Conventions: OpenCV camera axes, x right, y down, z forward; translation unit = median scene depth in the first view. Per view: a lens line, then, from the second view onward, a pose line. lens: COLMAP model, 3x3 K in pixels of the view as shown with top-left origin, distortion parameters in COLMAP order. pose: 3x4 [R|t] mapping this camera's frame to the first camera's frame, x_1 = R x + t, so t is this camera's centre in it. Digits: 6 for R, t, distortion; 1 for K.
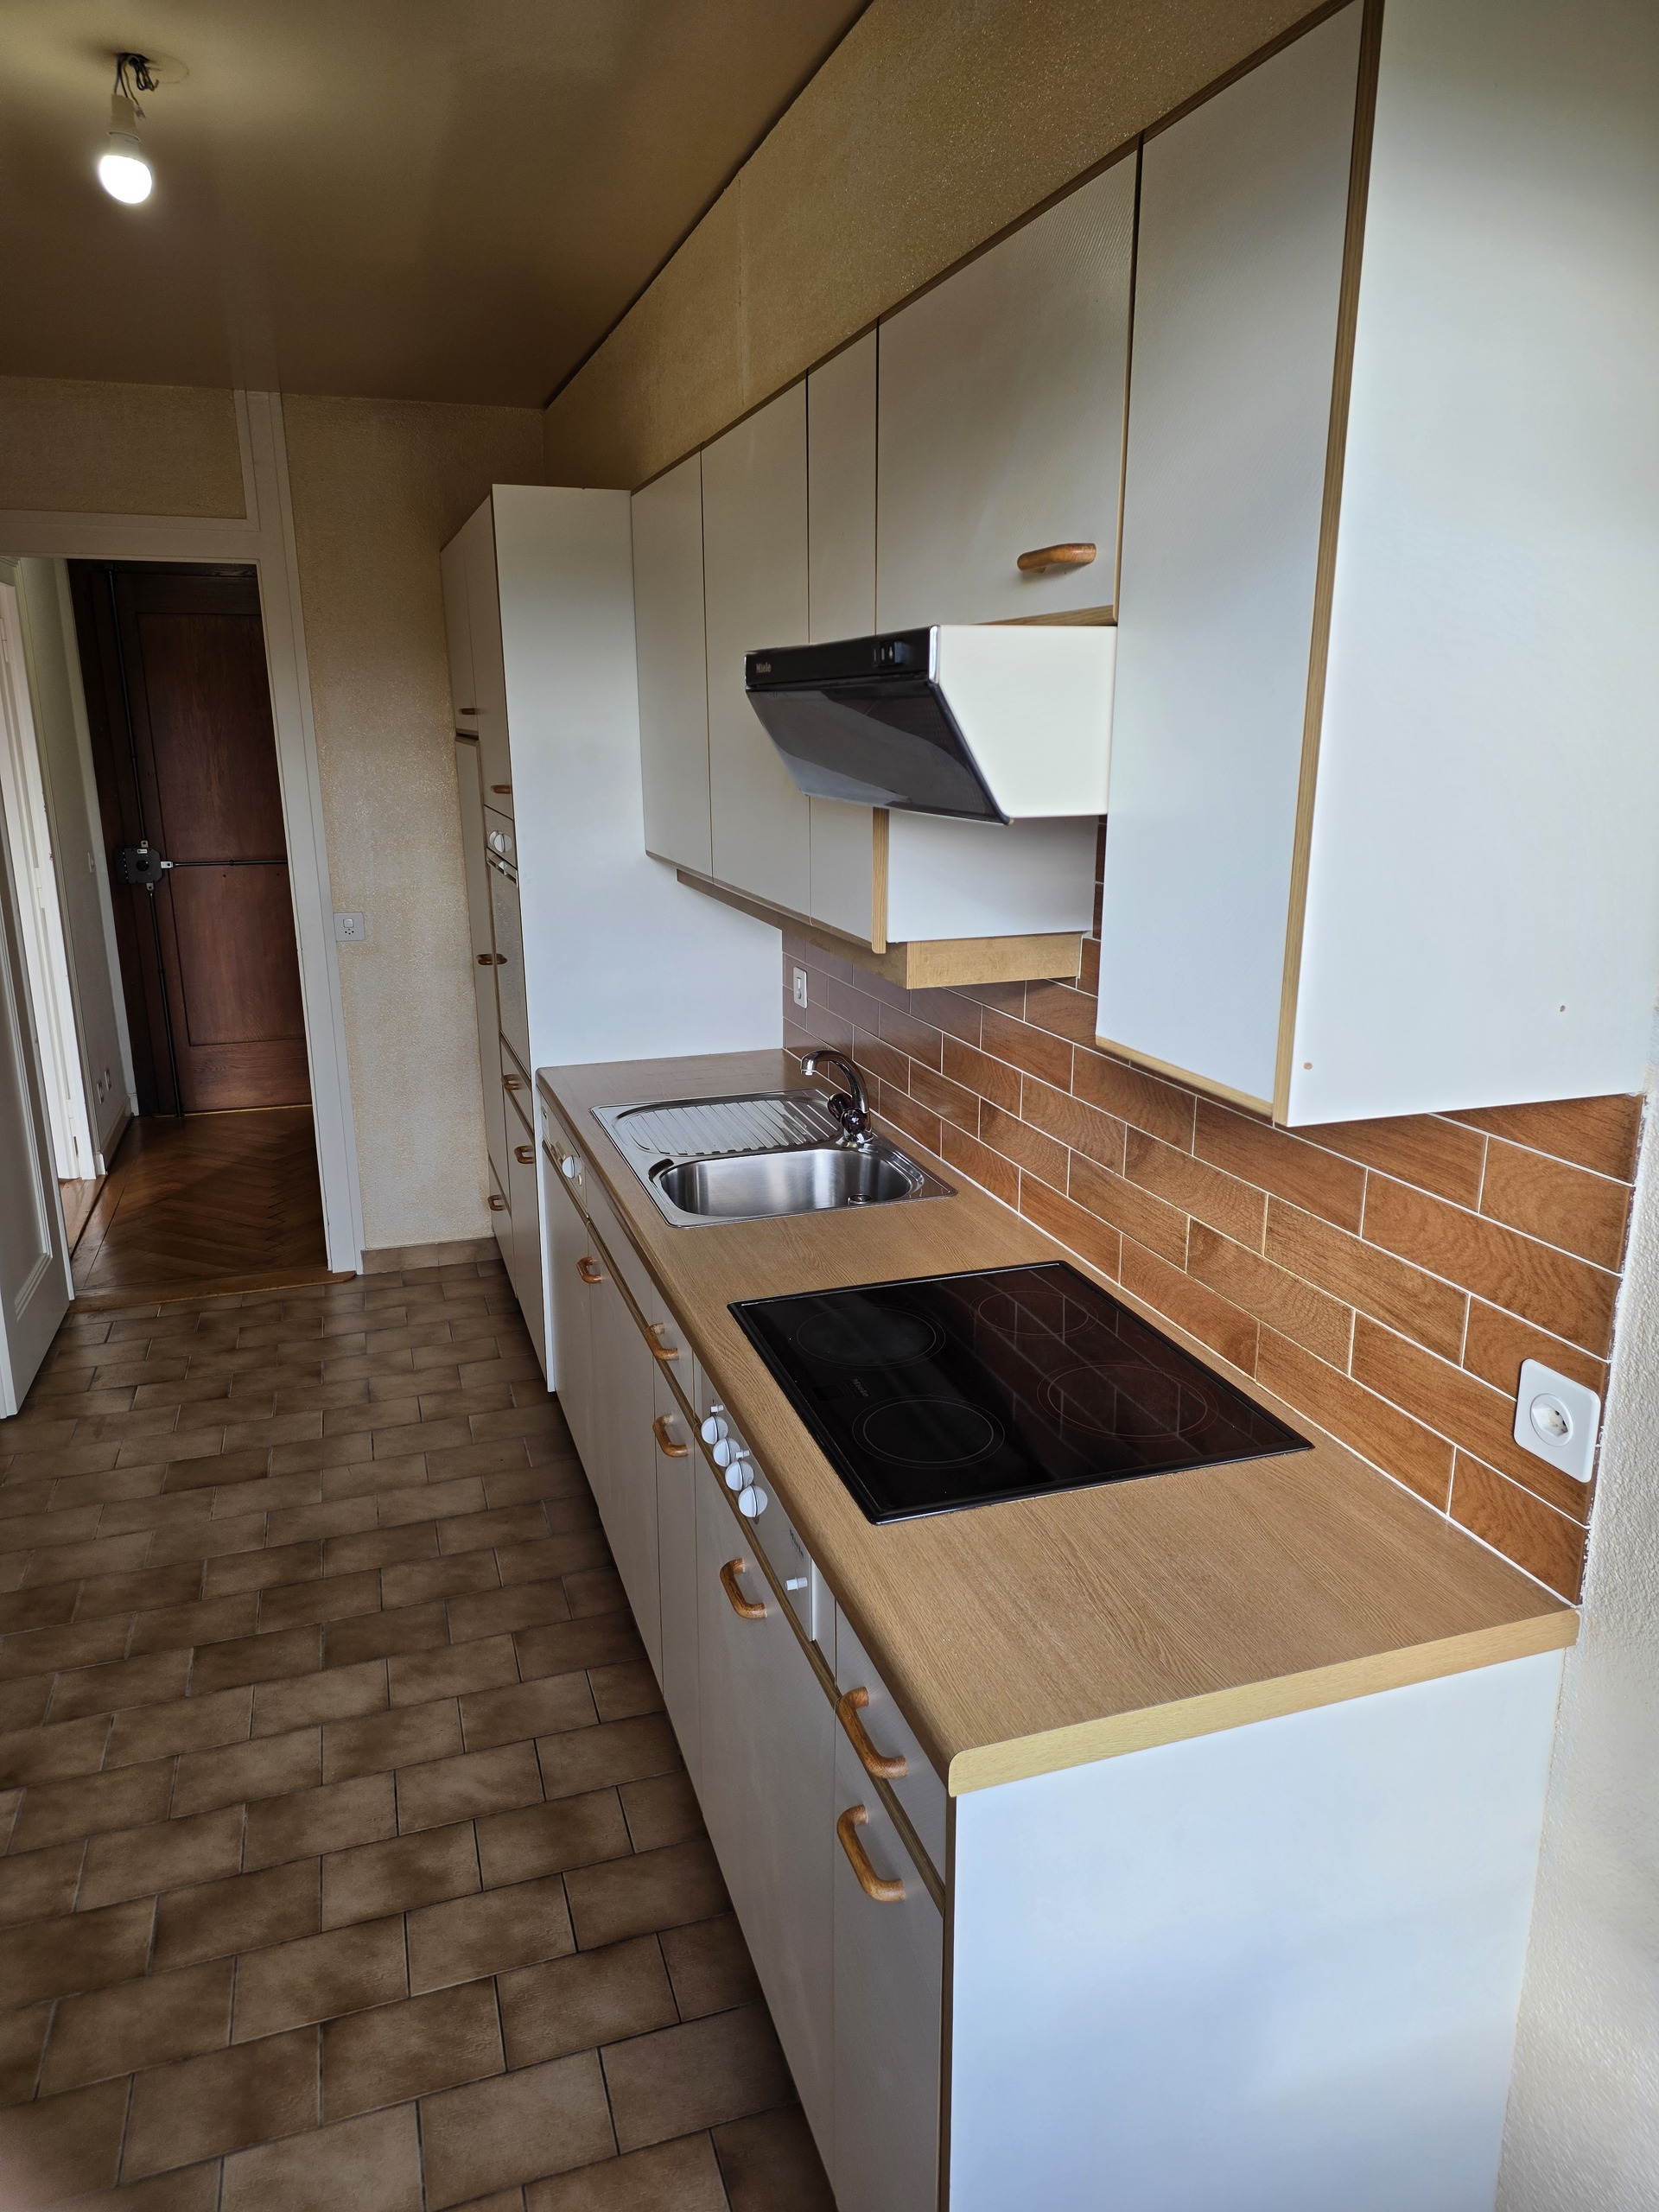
lens RADIAL K [[1457.8, 0, 830.0], [0, 1457.8, 1101.4], [0, 0, 1]] dist [0.045164, -0.030311]
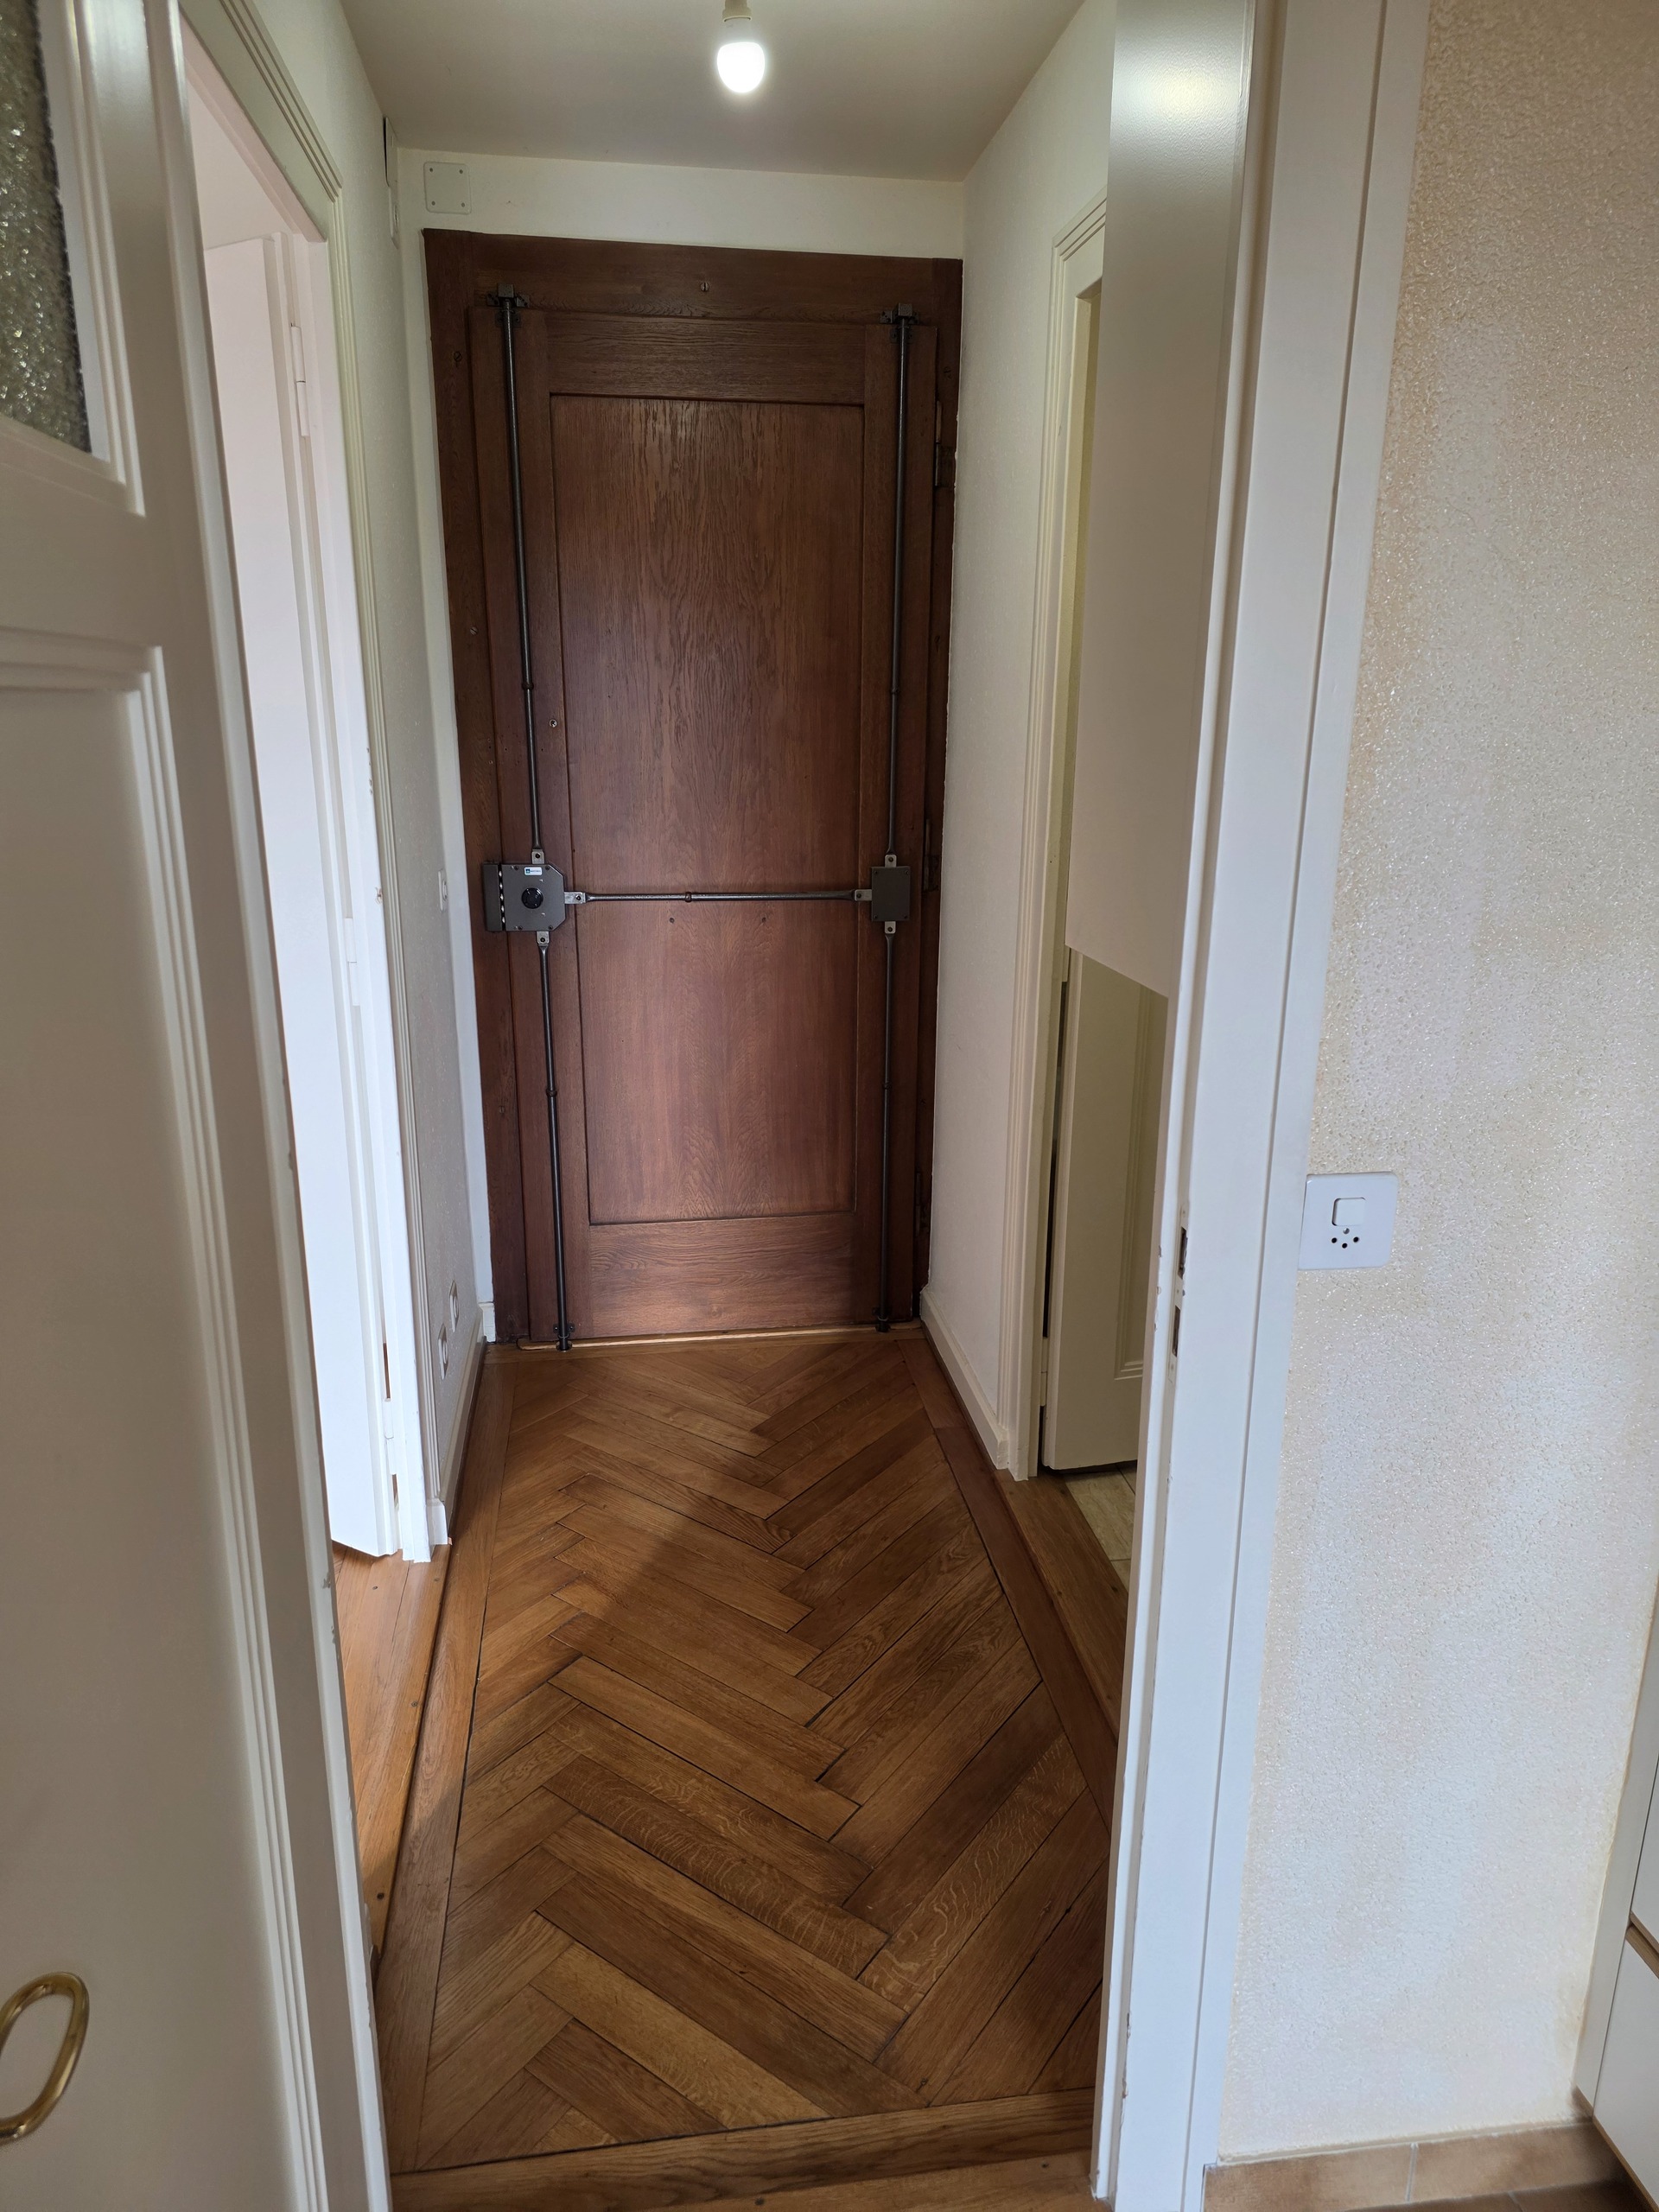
lens RADIAL K [[1457.8, 0, 828.5], [0, 1457.8, 1123.4], [0, 0, 1]] dist [0.045164, -0.030311]
pose [[0.983785, 0.058985, -0.169376, -0.268224], [-0.054925, 0.998082, 0.028563, -0.100215], [0.170736, -0.018797, 0.985137, 0.497187]]
